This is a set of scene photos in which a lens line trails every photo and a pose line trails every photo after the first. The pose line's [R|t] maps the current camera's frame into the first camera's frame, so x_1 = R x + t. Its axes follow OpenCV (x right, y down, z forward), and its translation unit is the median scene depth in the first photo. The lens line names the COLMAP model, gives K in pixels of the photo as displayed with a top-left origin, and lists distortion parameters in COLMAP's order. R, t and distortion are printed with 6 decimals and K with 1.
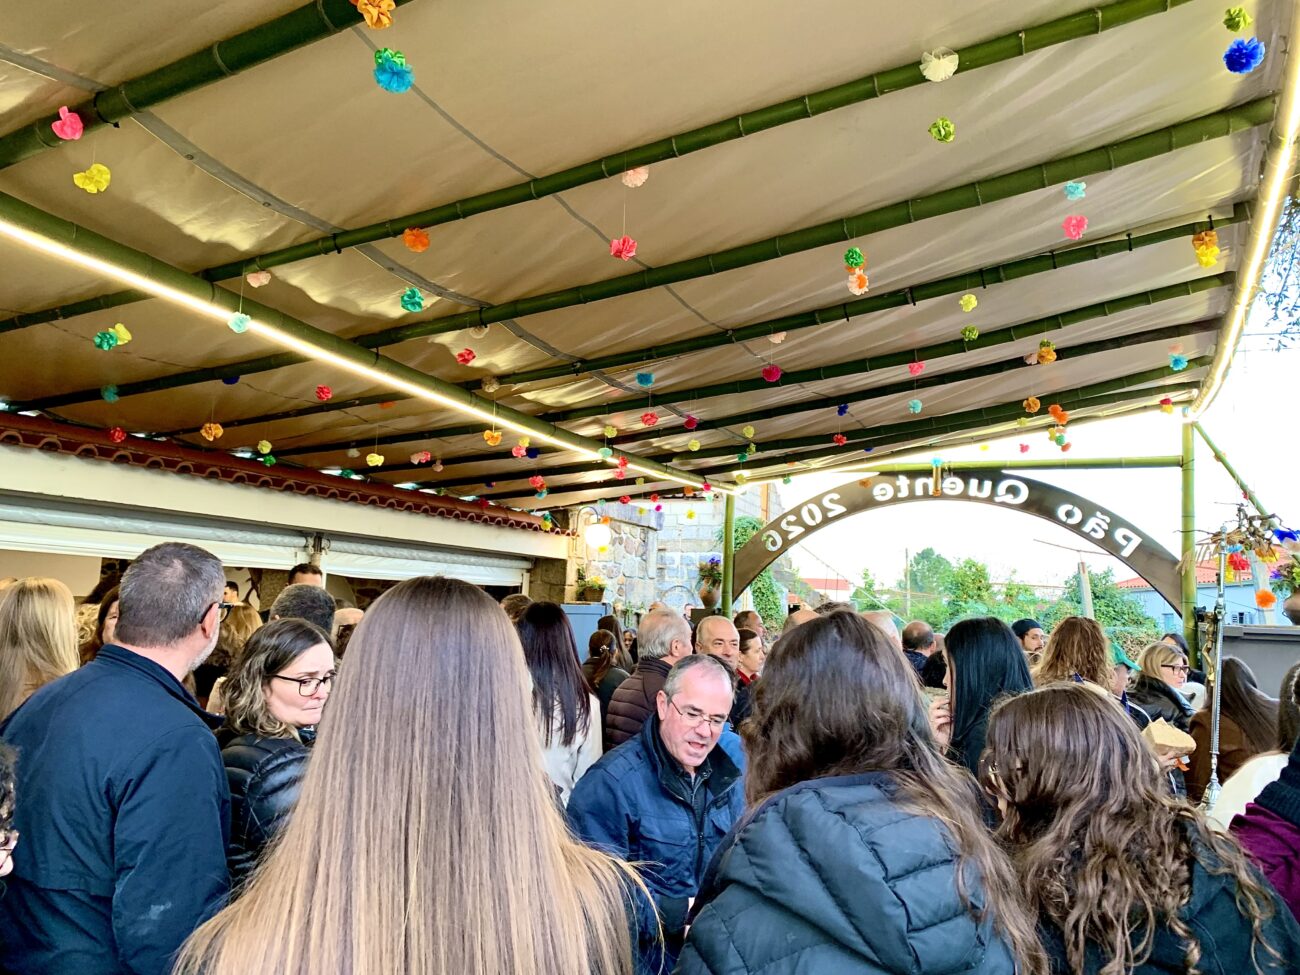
lens RADIAL K [[983.5, 0, 679.8], [0, 983.5, 481.1], [0, 0, 1]] dist [0.072338, -0.107884]
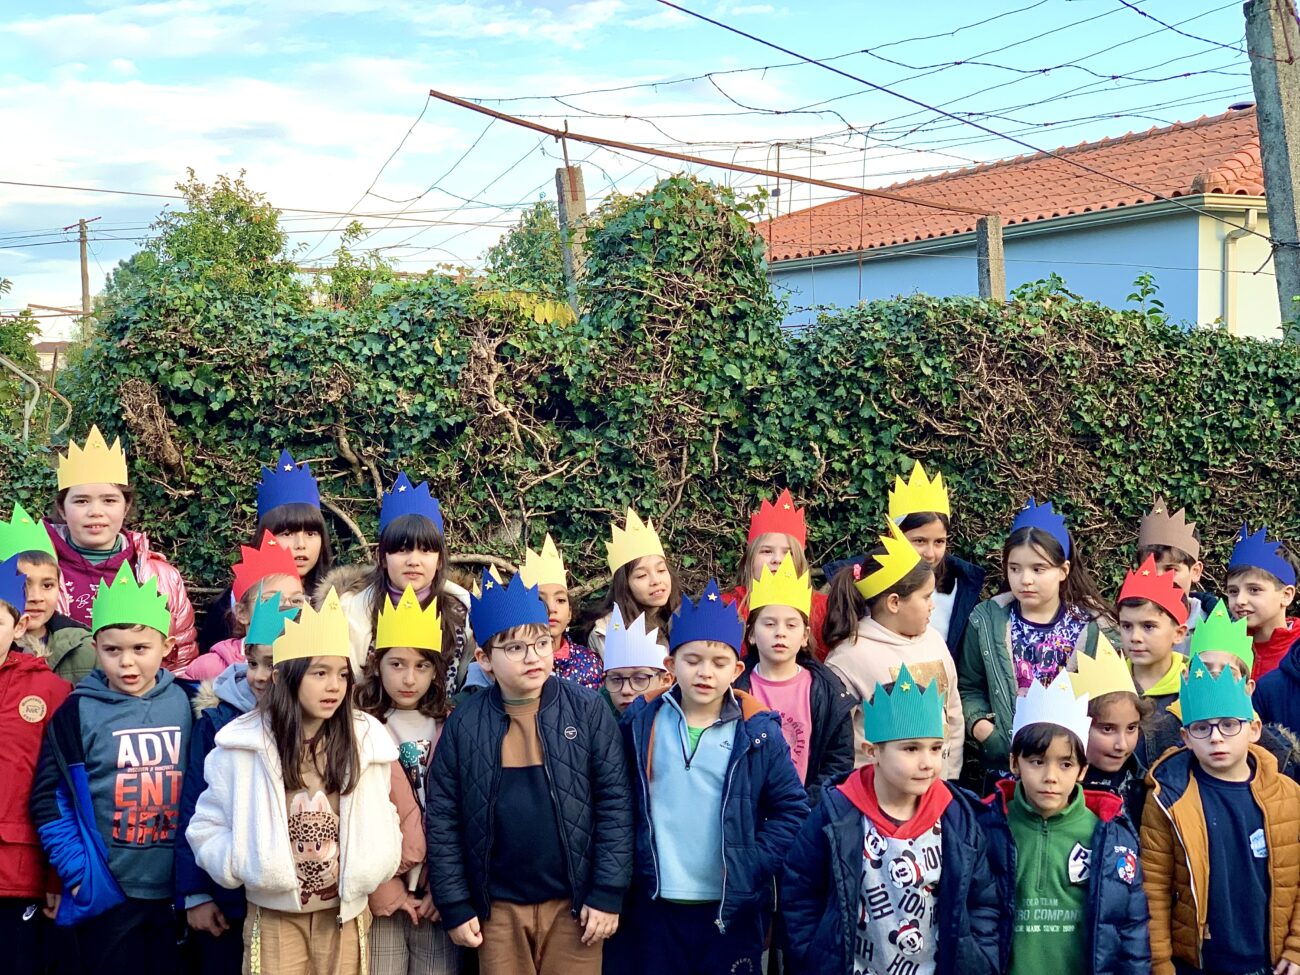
lens RADIAL K [[1922.9, 0, 646.2], [0, 1922.9, 487.5], [0, 0, 1]] dist [0.074214, 0.000000]
pose [[0.878932, -0.050934, 0.474221, 0.294282], [-0.035429, 0.984562, 0.171412, 0.182266], [-0.475630, -0.167461, 0.863558, 1.022424]]
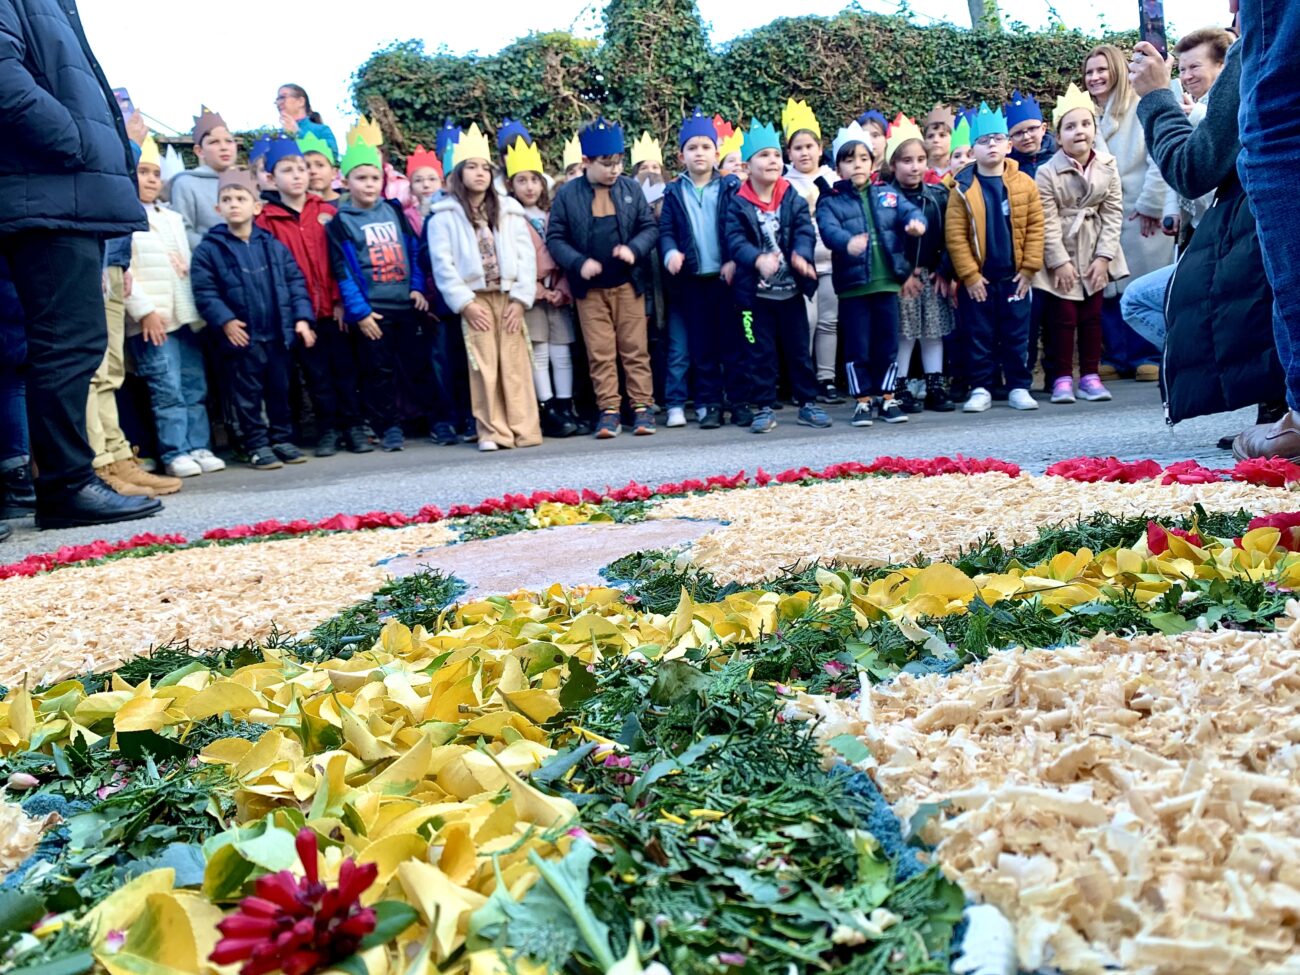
lens RADIAL K [[983.5, 0, 653.1], [0, 983.5, 480.7], [0, 0, 1]] dist [0.072338, -0.107884]
pose [[0.878909, -0.188758, 0.438052, 0.286598], [0.083321, 0.965003, 0.248649, 0.340202], [-0.469656, -0.182041, 0.863877, 0.997128]]
